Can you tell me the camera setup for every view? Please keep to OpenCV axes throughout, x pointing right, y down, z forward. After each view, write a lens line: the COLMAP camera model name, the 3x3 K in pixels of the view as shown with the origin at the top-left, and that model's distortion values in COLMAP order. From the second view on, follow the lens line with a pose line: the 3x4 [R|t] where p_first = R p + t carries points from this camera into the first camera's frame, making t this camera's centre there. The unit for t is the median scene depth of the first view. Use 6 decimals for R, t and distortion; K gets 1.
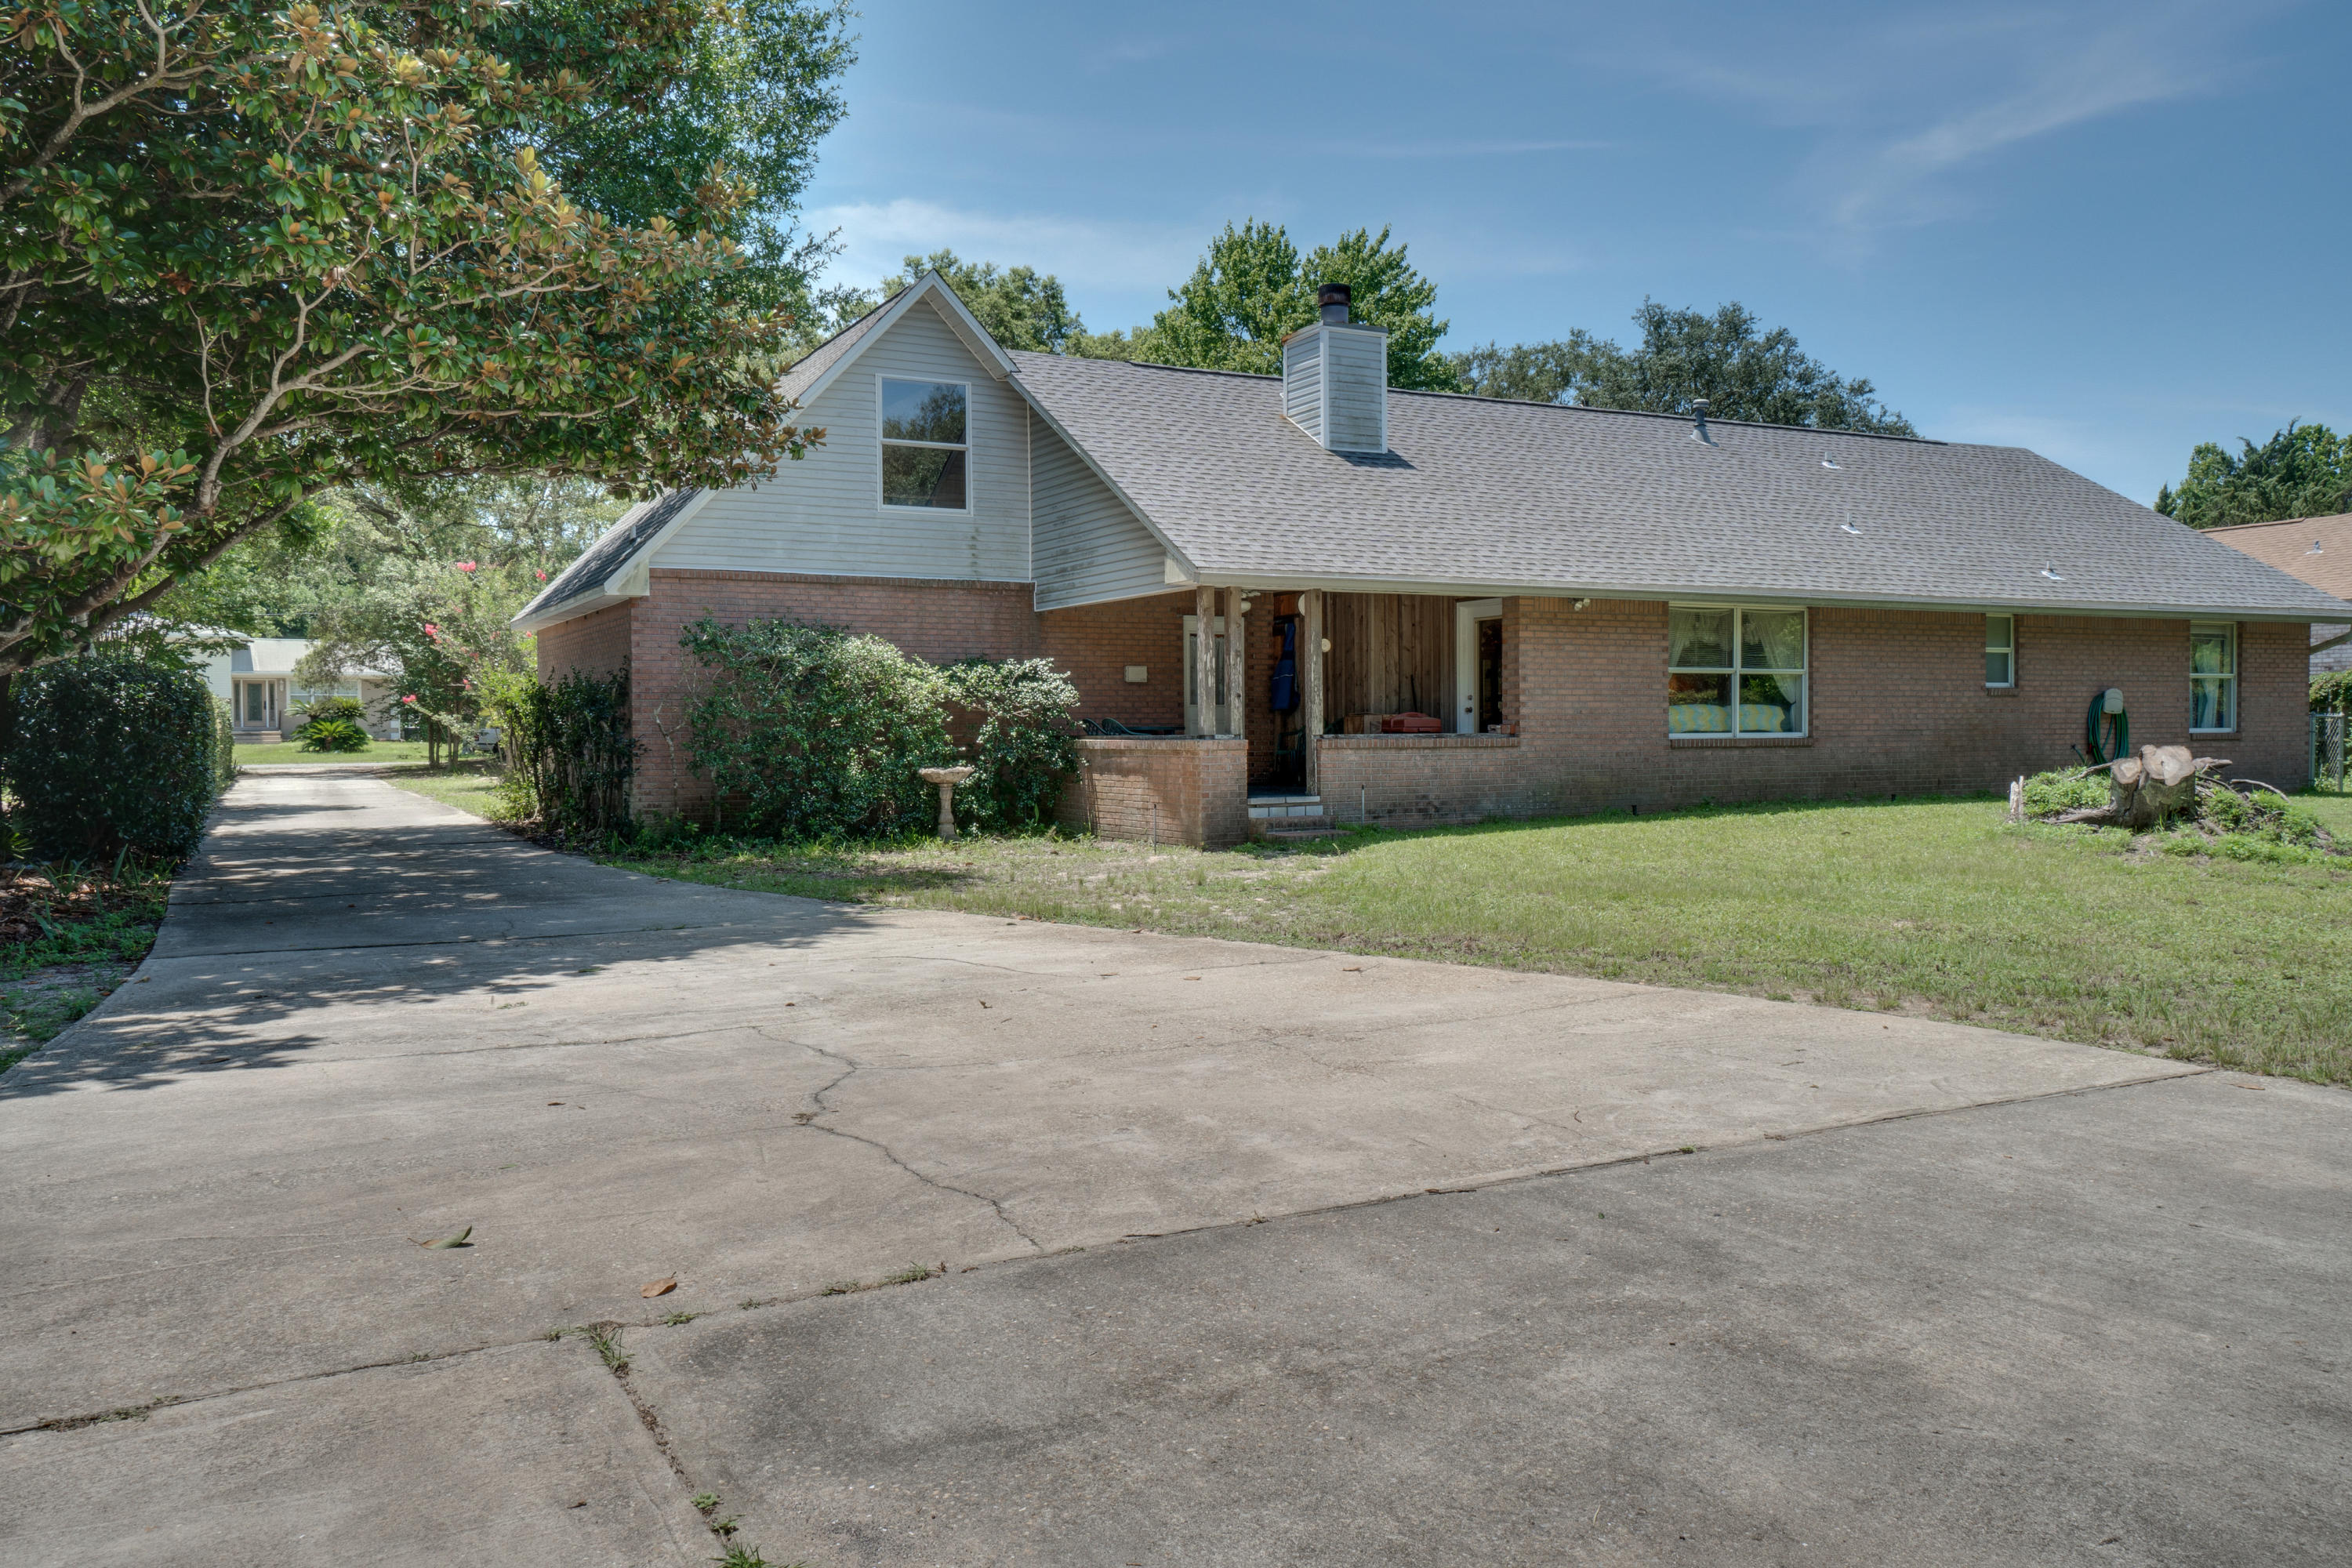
lens RADIAL K [[1923.1, 0, 1173.5], [0, 1923.1, 780.0], [0, 0, 1]] dist [0.066093, 0.000581]
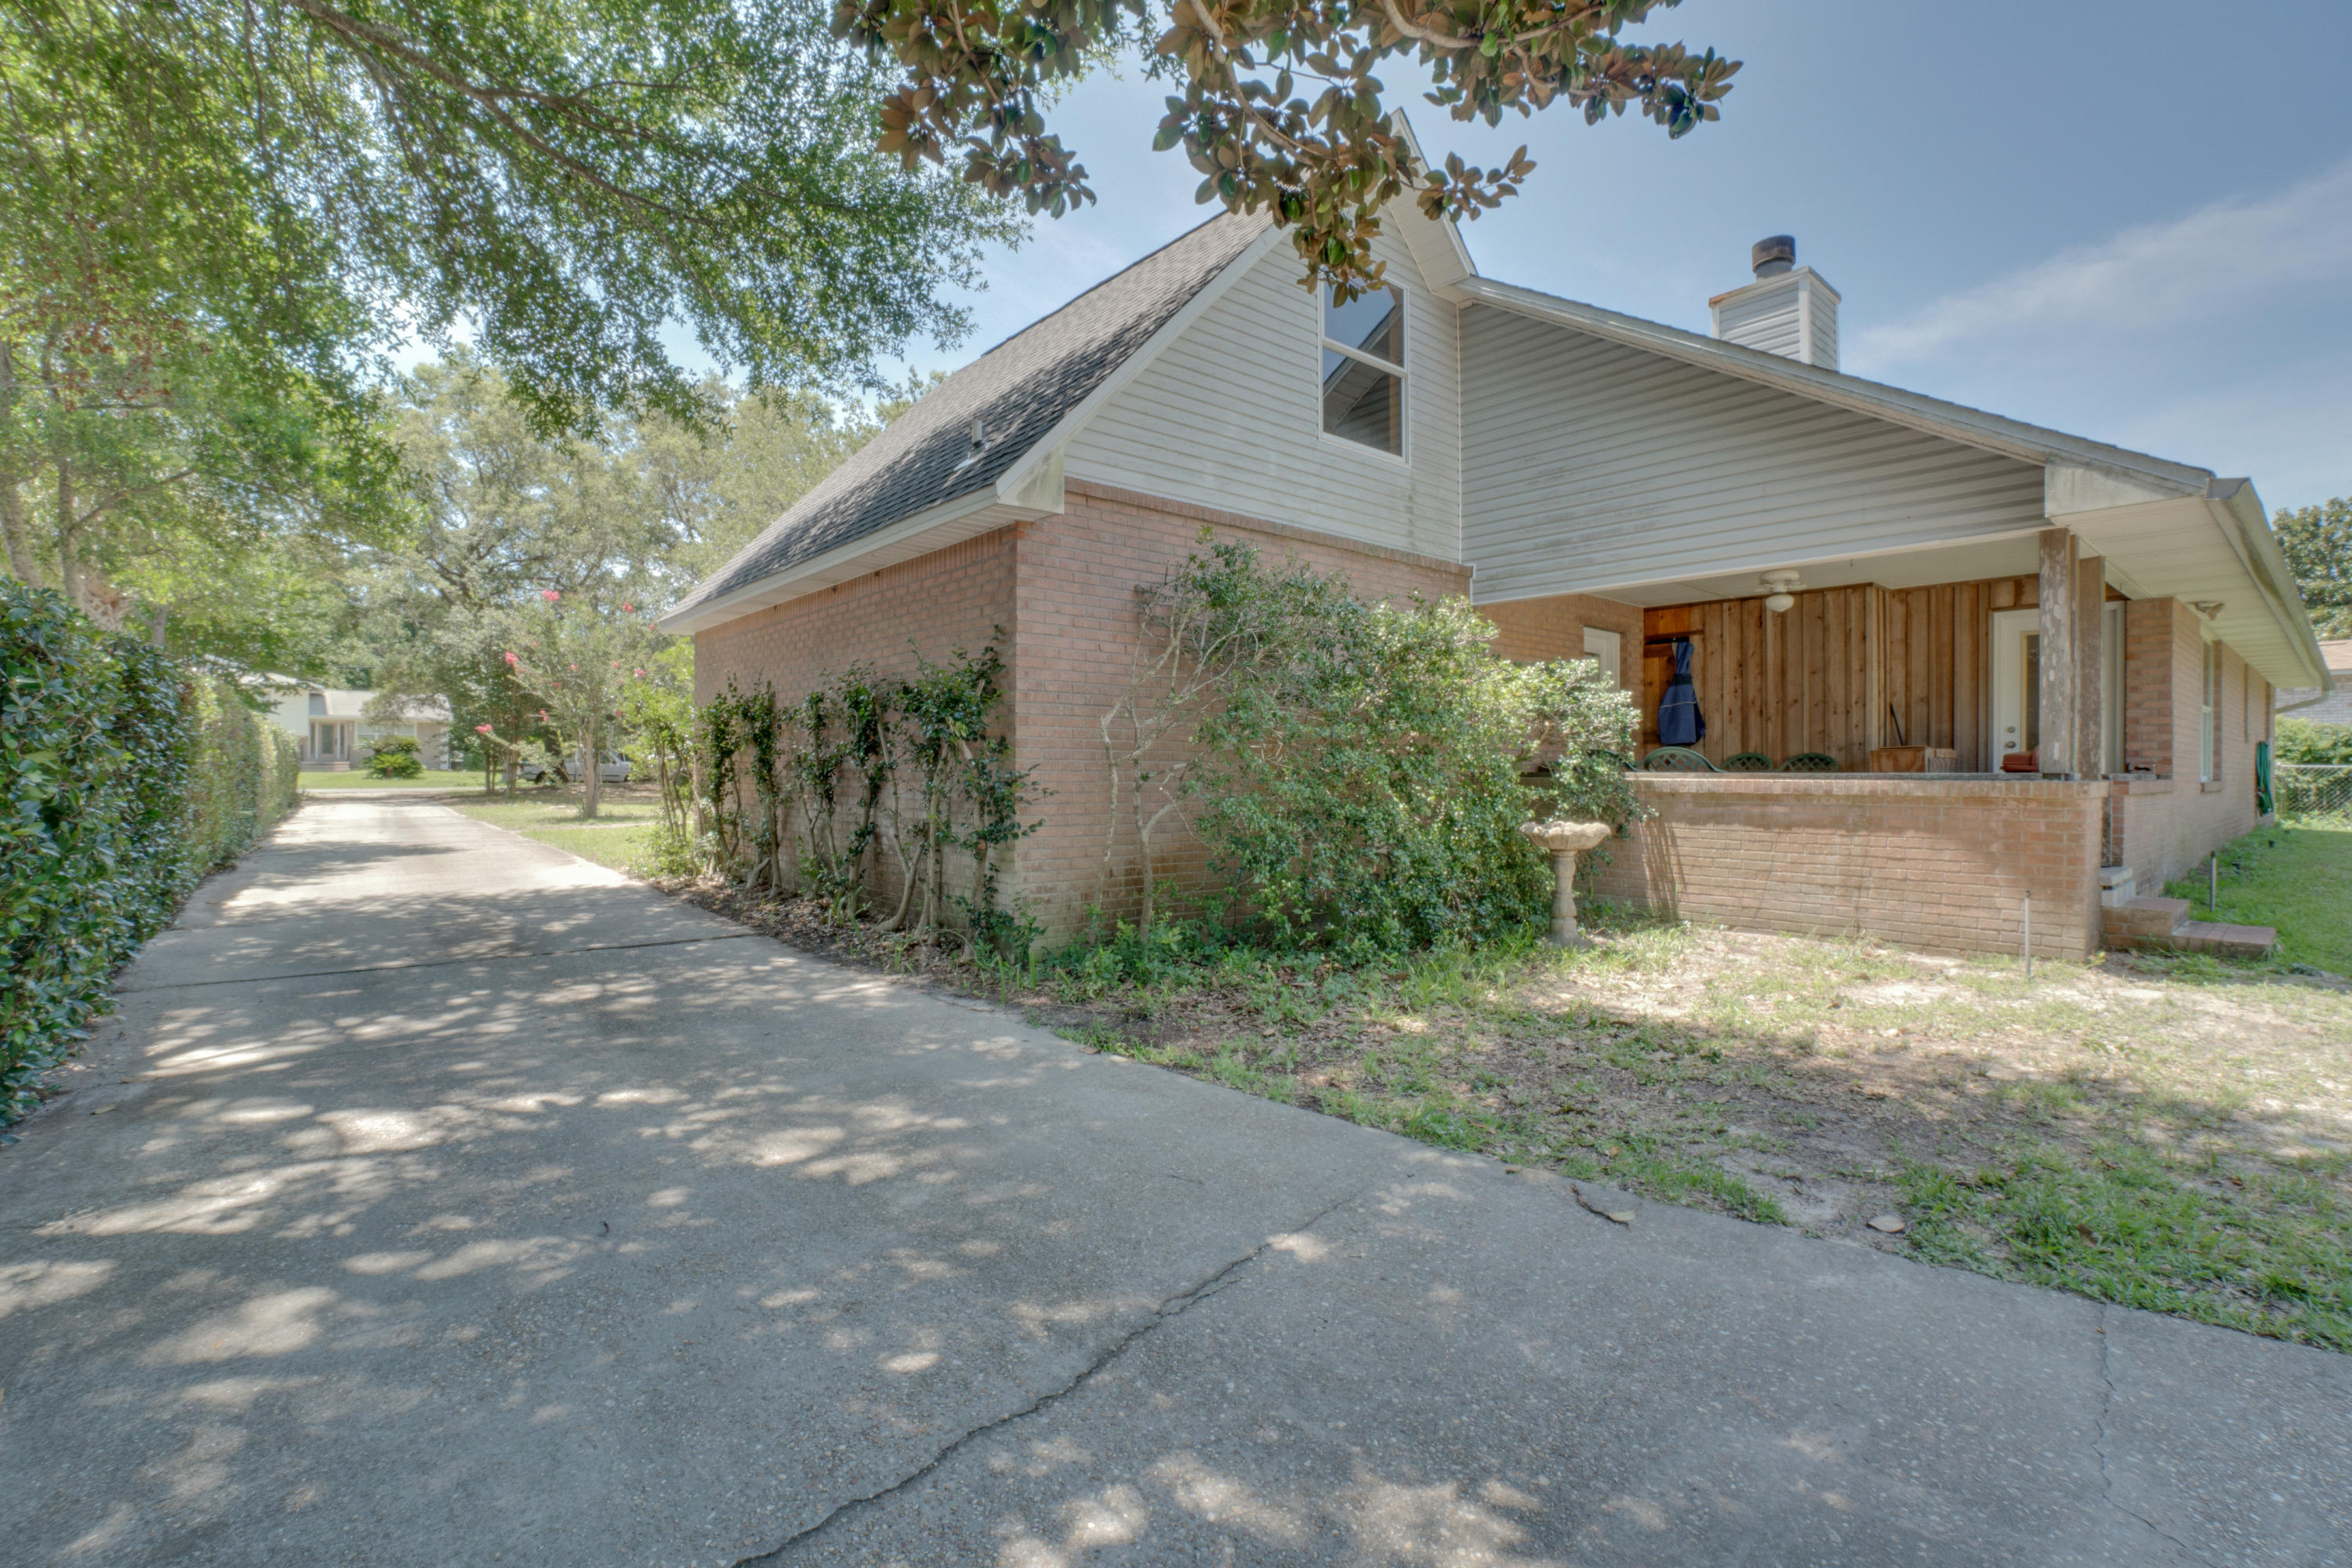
lens RADIAL K [[1098.2, 0, 1182.9], [0, 1098.2, 792.6], [0, 0, 1]] dist [-0.031527, -0.000070]
pose [[0.974126, 0.005178, 0.225946, -0.141779], [-0.004167, 0.999979, -0.004950, -0.006302], [-0.225967, 0.003880, 0.974127, 0.314616]]
